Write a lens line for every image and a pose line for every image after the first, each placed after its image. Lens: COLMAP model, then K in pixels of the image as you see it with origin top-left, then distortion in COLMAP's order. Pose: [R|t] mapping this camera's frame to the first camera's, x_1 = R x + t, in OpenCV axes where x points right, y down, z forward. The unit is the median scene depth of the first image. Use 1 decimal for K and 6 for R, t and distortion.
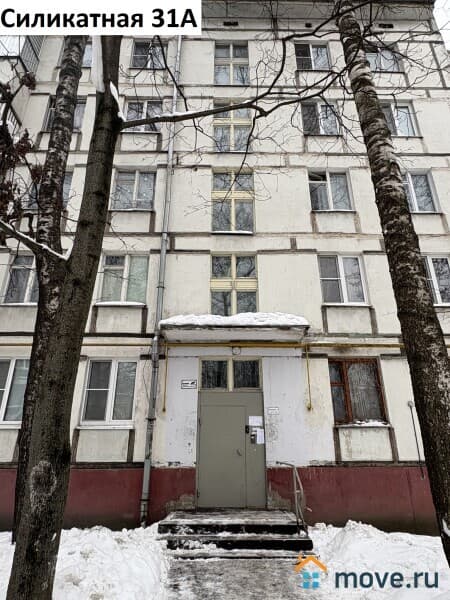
lens RADIAL K [[363.7, 0, 226.4], [0, 363.7, 302.5], [0, 0, 1]] dist [-0.001621, 0.000770]
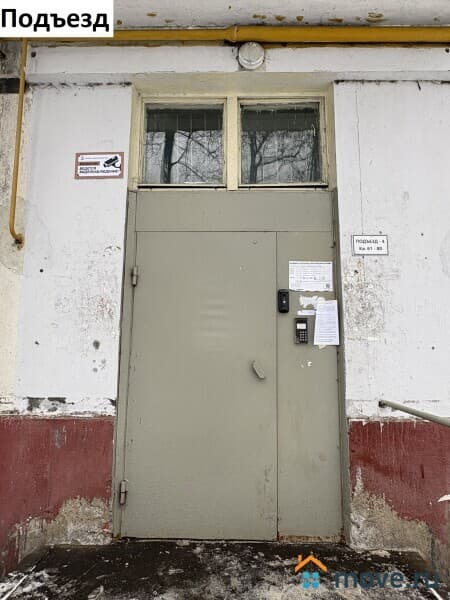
lens RADIAL K [[363.7, 0, 224.5], [0, 363.7, 298.3], [0, 0, 1]] dist [-0.001621, 0.000770]
pose [[0.999836, 0.007482, -0.016464, 0.012342], [-0.002902, 0.964980, 0.262307, 0.267321], [0.017850, -0.262216, 0.964844, 0.706046]]
